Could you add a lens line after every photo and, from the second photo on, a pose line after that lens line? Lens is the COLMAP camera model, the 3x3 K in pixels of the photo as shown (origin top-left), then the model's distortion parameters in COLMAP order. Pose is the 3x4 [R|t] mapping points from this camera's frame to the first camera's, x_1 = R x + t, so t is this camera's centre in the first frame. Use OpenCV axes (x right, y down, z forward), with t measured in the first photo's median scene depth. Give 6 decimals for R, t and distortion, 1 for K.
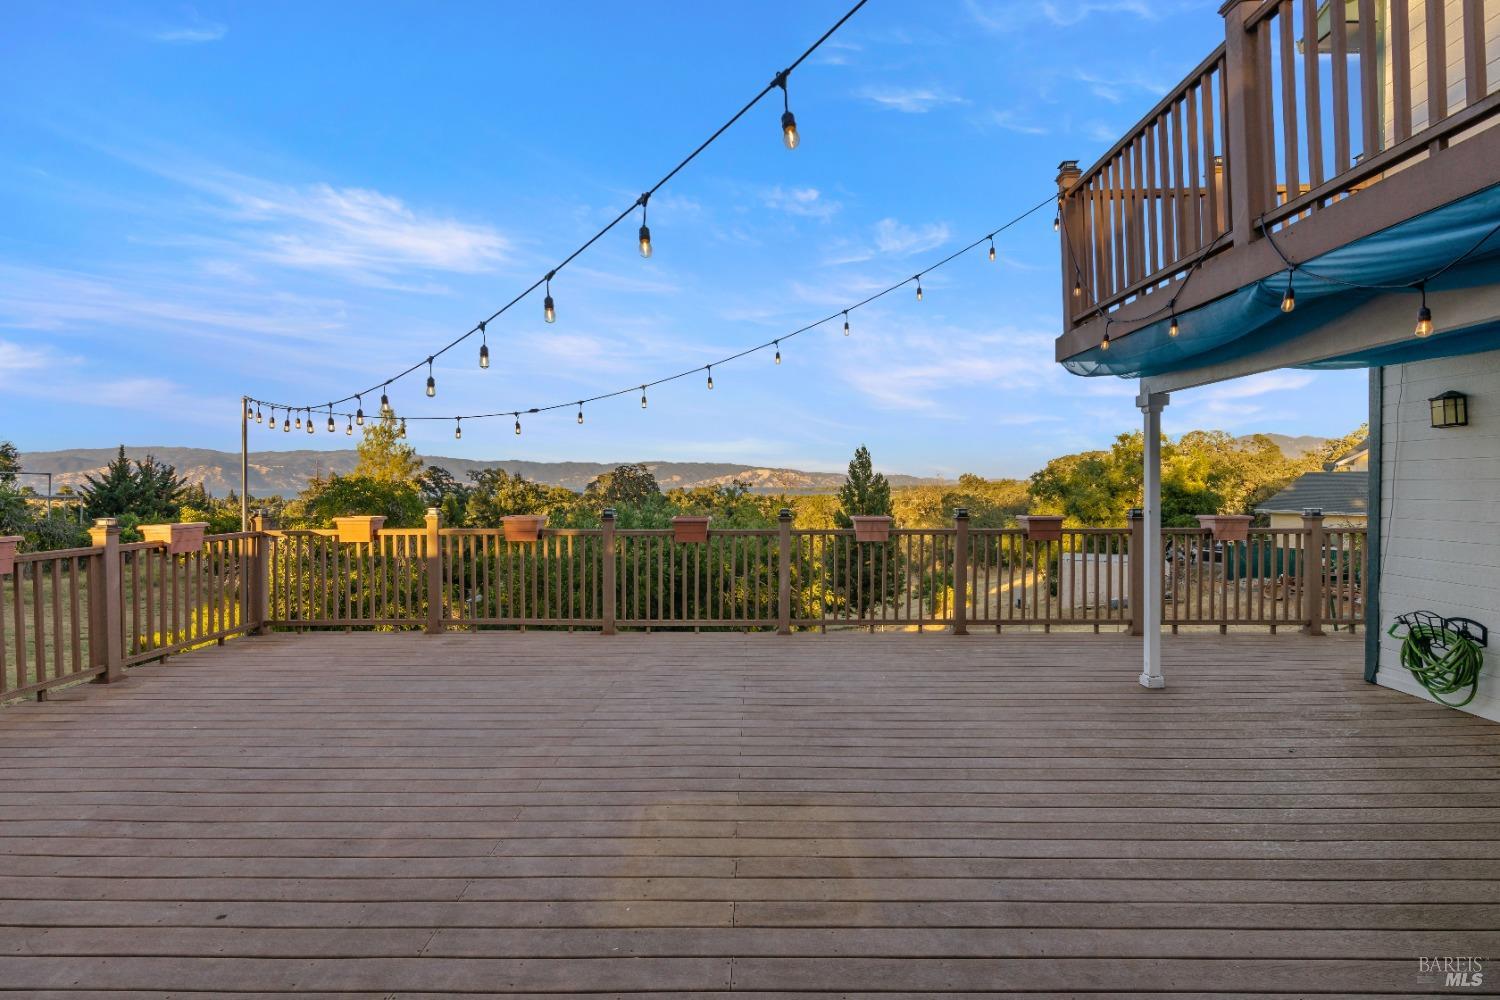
lens RADIAL K [[645.1, 0, 750.0], [0, 645.1, 500.0], [0, 0, 1]] dist [-0.000891, -0.000113]
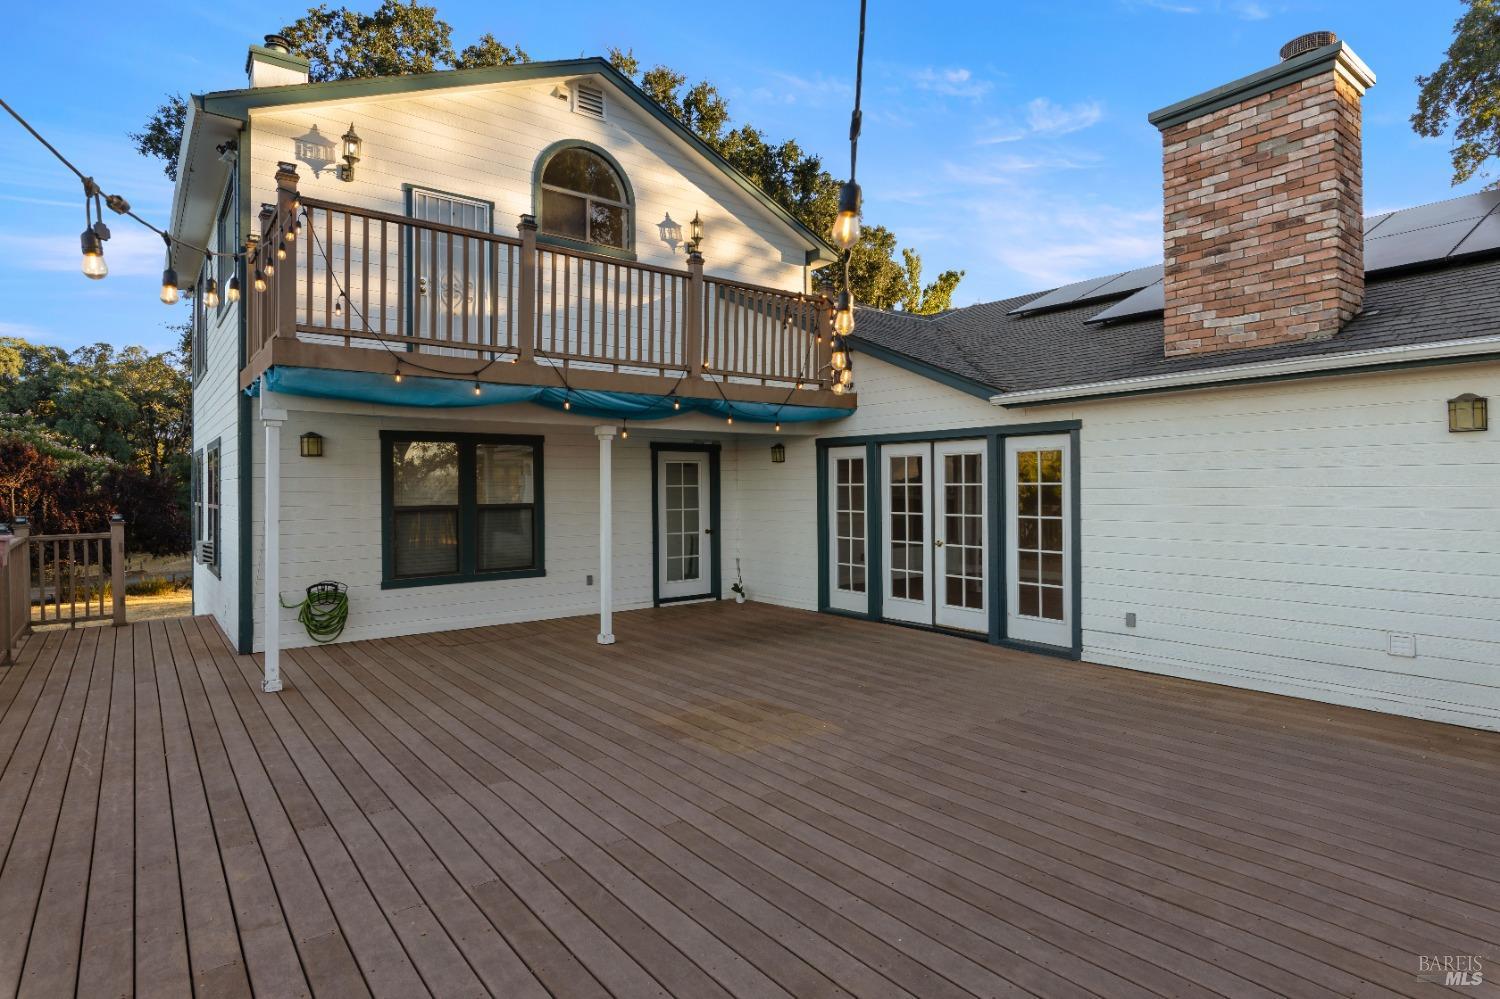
lens RADIAL K [[795.7, 0, 750.0], [0, 795.7, 499.5], [0, 0, 1]] dist [0.000265, 0.000015]
pose [[-0.621123, -0.000893, 0.783713, -1.213493], [0.024173, 0.999502, 0.020297, -0.033812], [-0.783340, 0.031552, -0.620792, 1.695163]]
